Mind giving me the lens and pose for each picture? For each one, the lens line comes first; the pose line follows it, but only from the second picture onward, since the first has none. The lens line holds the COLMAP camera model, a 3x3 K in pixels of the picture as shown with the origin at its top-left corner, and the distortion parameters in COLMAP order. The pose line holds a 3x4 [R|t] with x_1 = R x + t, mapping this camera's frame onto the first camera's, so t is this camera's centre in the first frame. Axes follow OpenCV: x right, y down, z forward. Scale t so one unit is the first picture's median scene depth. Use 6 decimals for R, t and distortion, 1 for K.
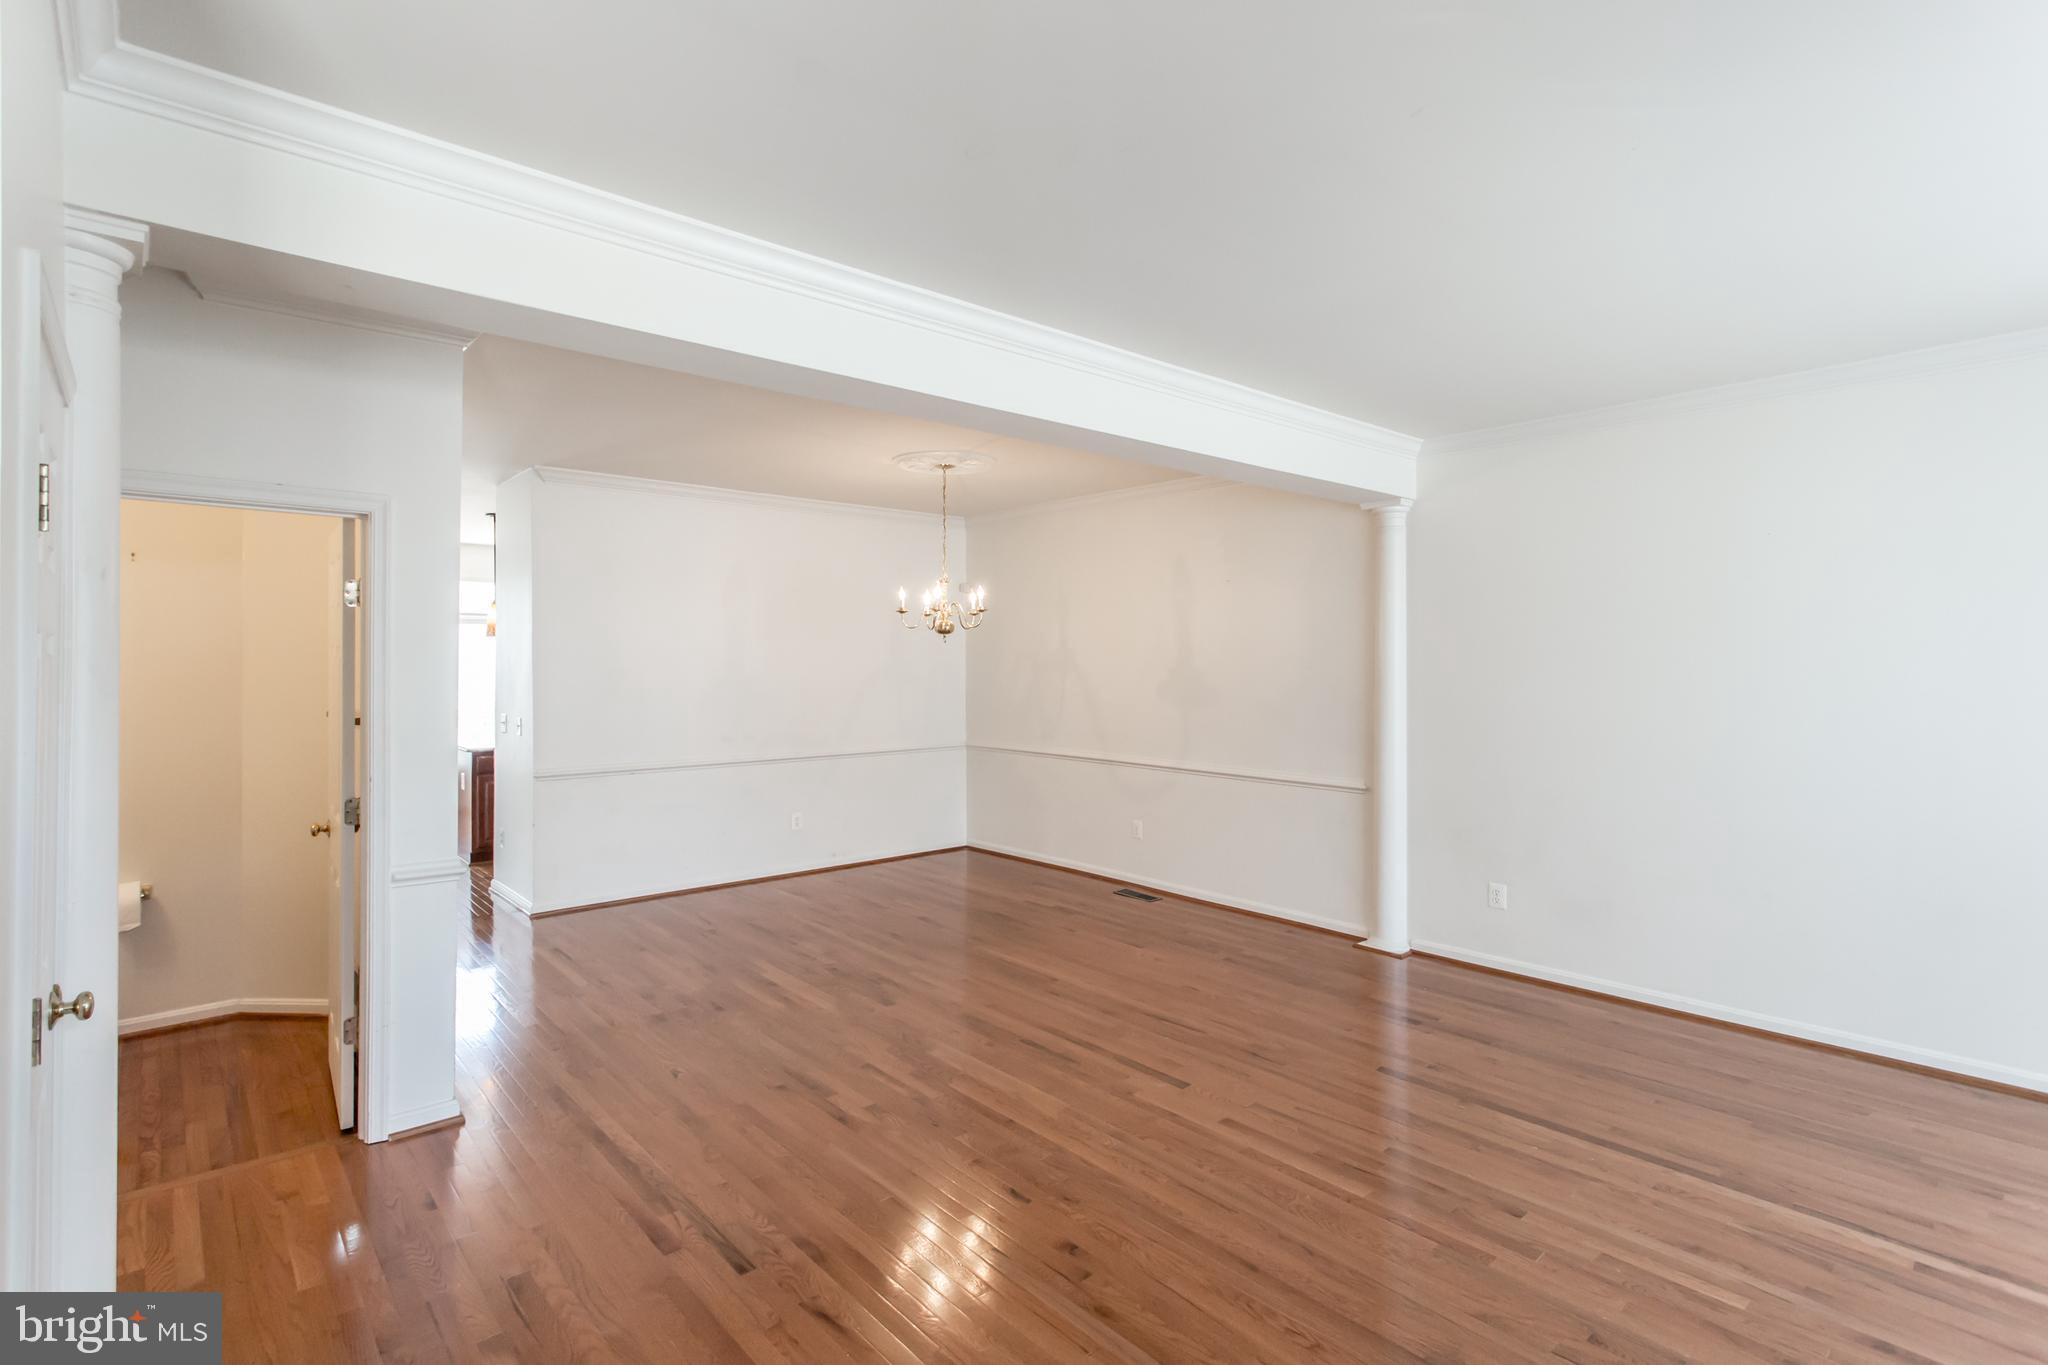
lens RADIAL K [[978.0, 0, 1028.7], [0, 978.0, 668.9], [0, 0, 1]] dist [0.003126, 0.000956]
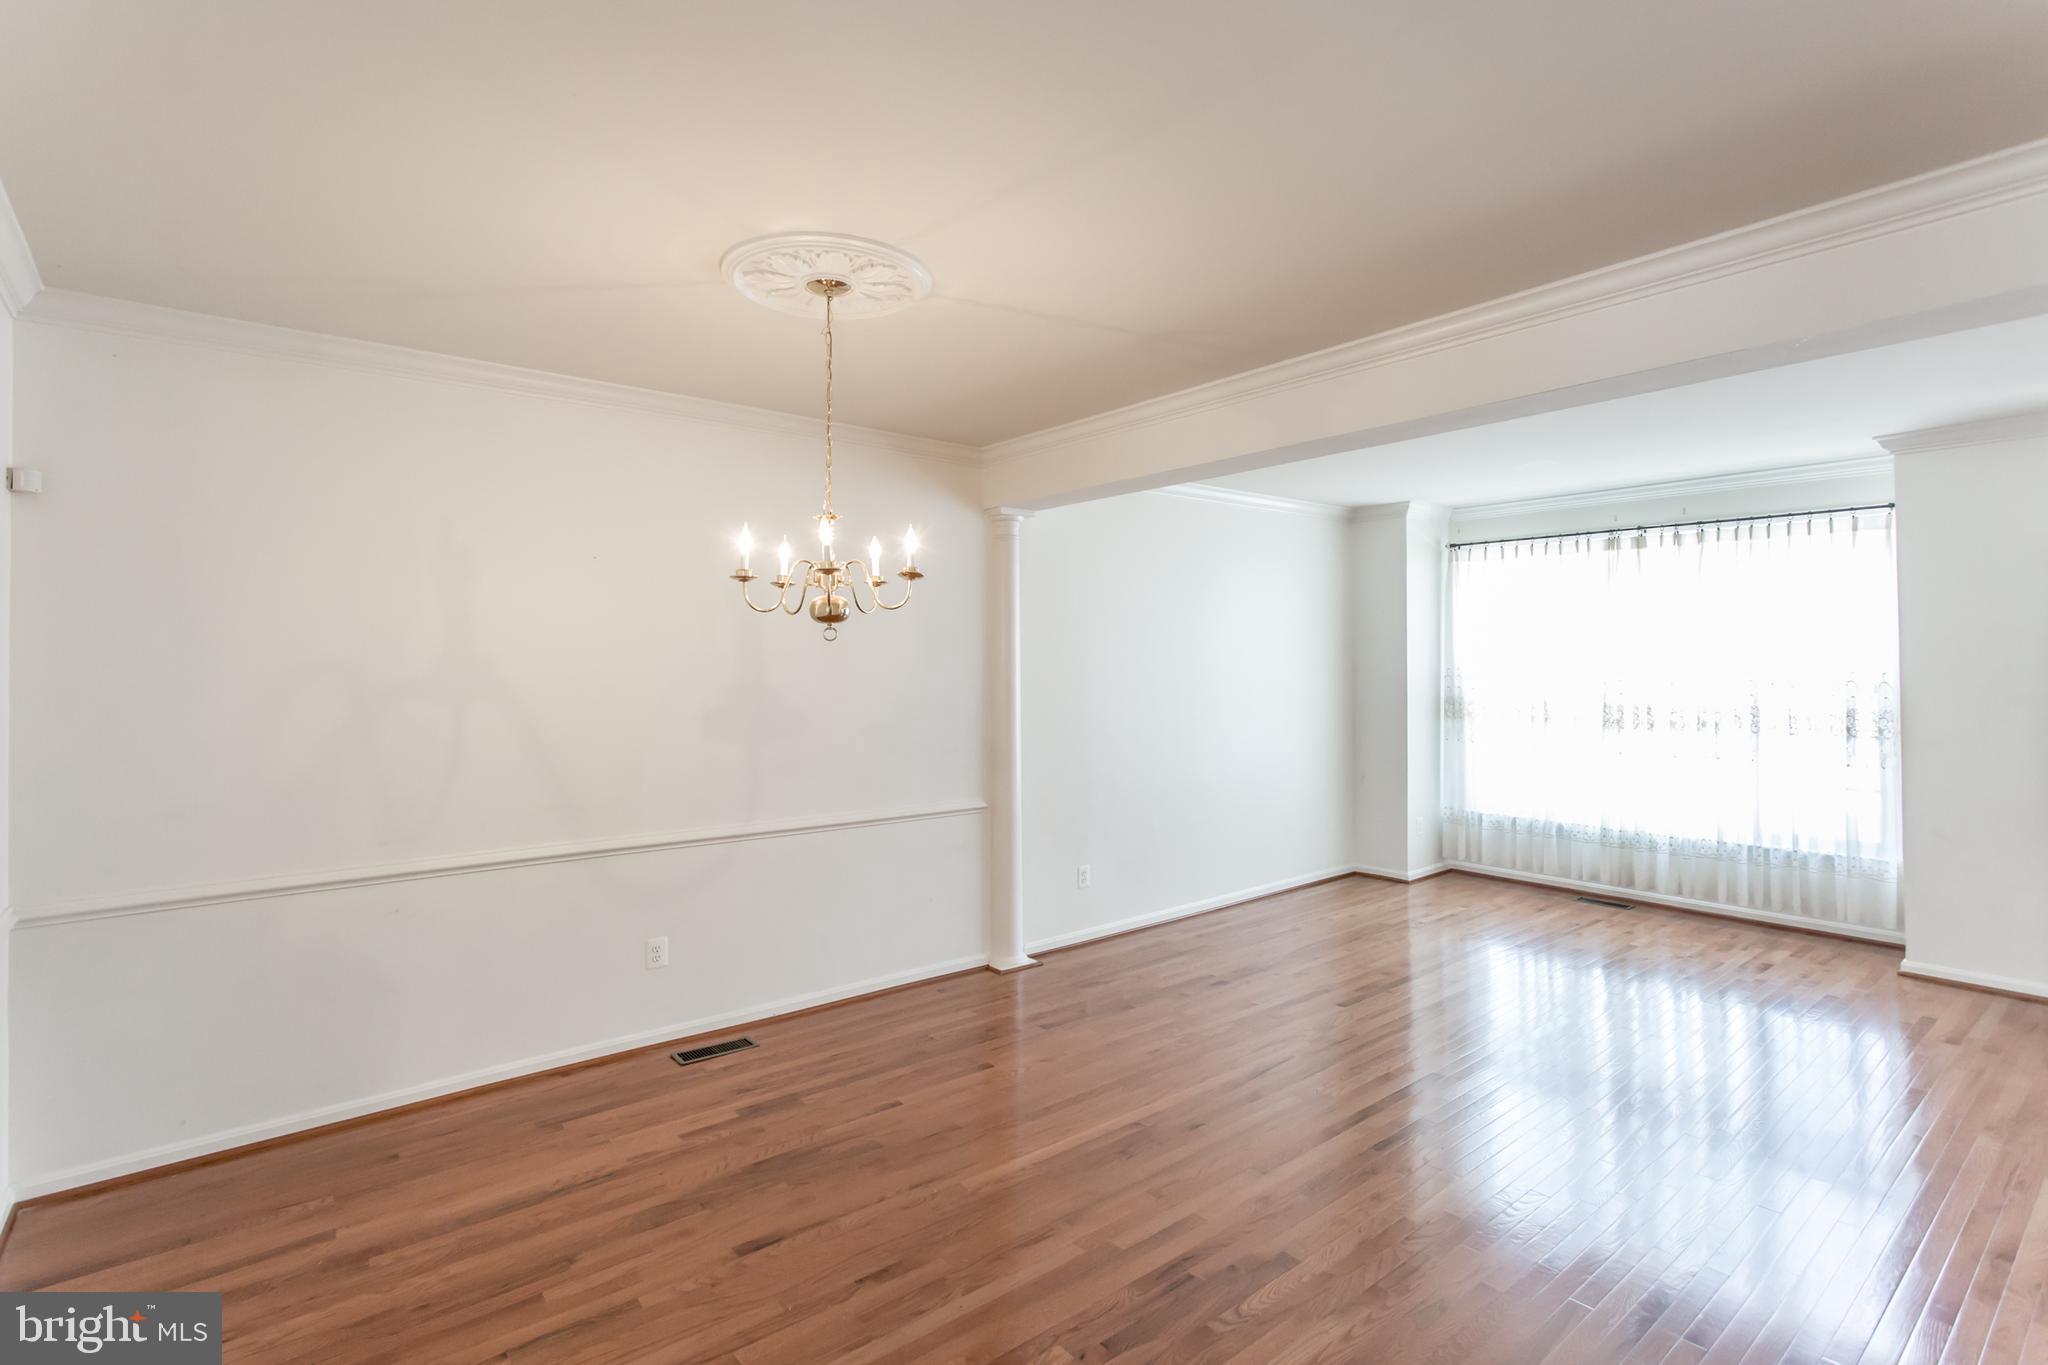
lens RADIAL K [[978.0, 0, 1014.2], [0, 978.0, 668.7], [0, 0, 1]] dist [0.003126, 0.000956]
pose [[0.048696, -0.003049, 0.998809, -0.576650], [0.015175, 0.999882, 0.002312, -0.012787], [-0.998698, 0.015045, 0.048737, 0.885306]]
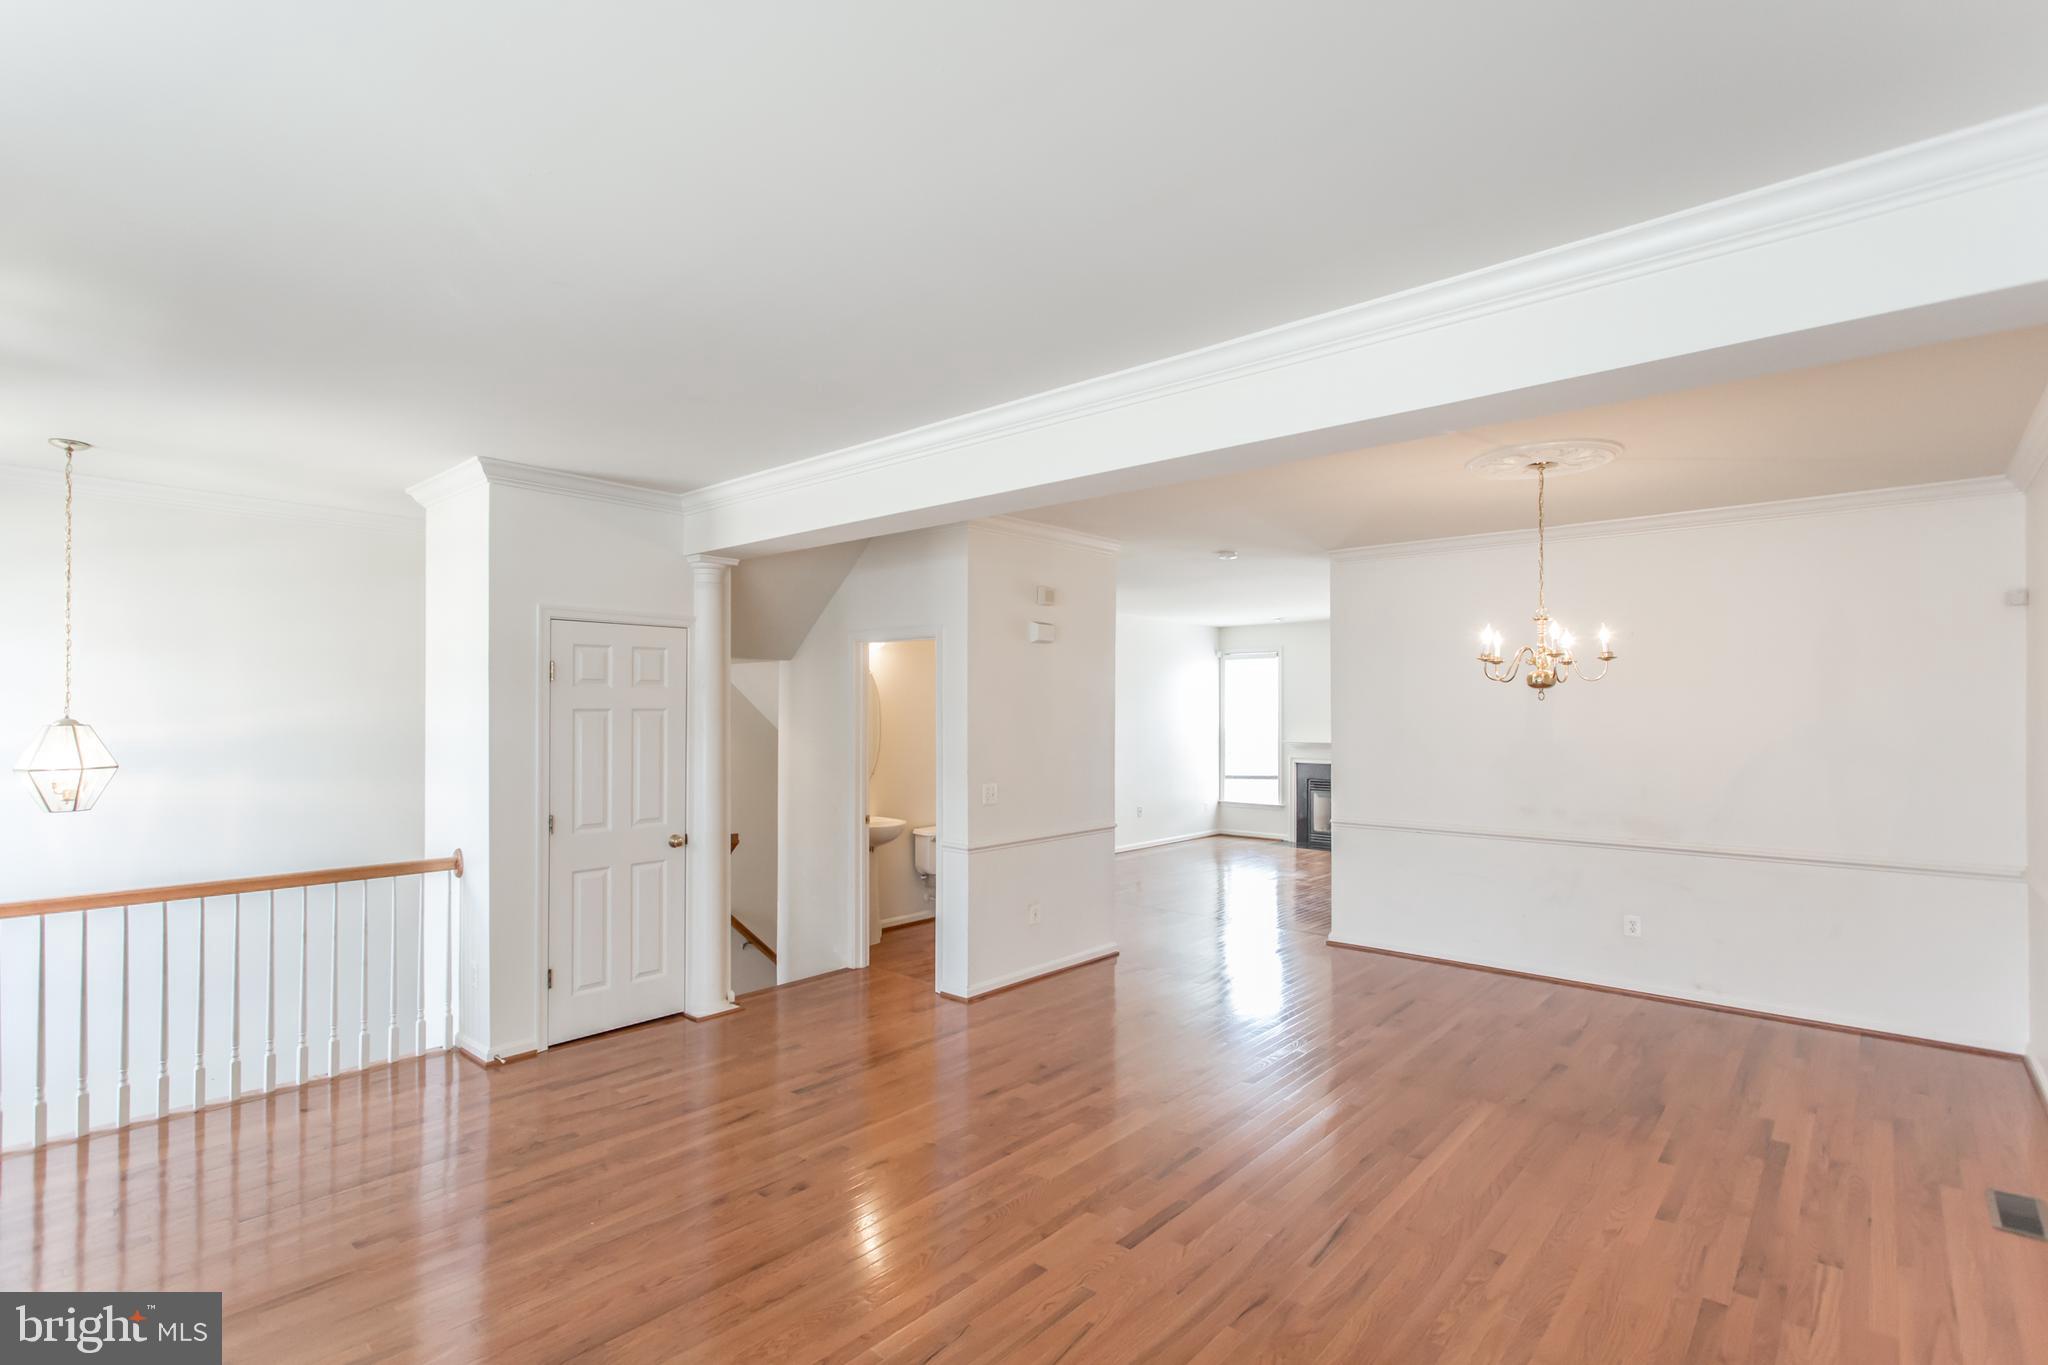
lens RADIAL K [[978.0, 0, 1012.3], [0, 978.0, 692.6], [0, 0, 1]] dist [0.003126, 0.000956]
pose [[0.125226, -0.019326, -0.991940, 0.611520], [-0.015344, 0.999653, -0.021413, -0.009734], [0.992010, 0.017901, 0.124886, 0.503996]]
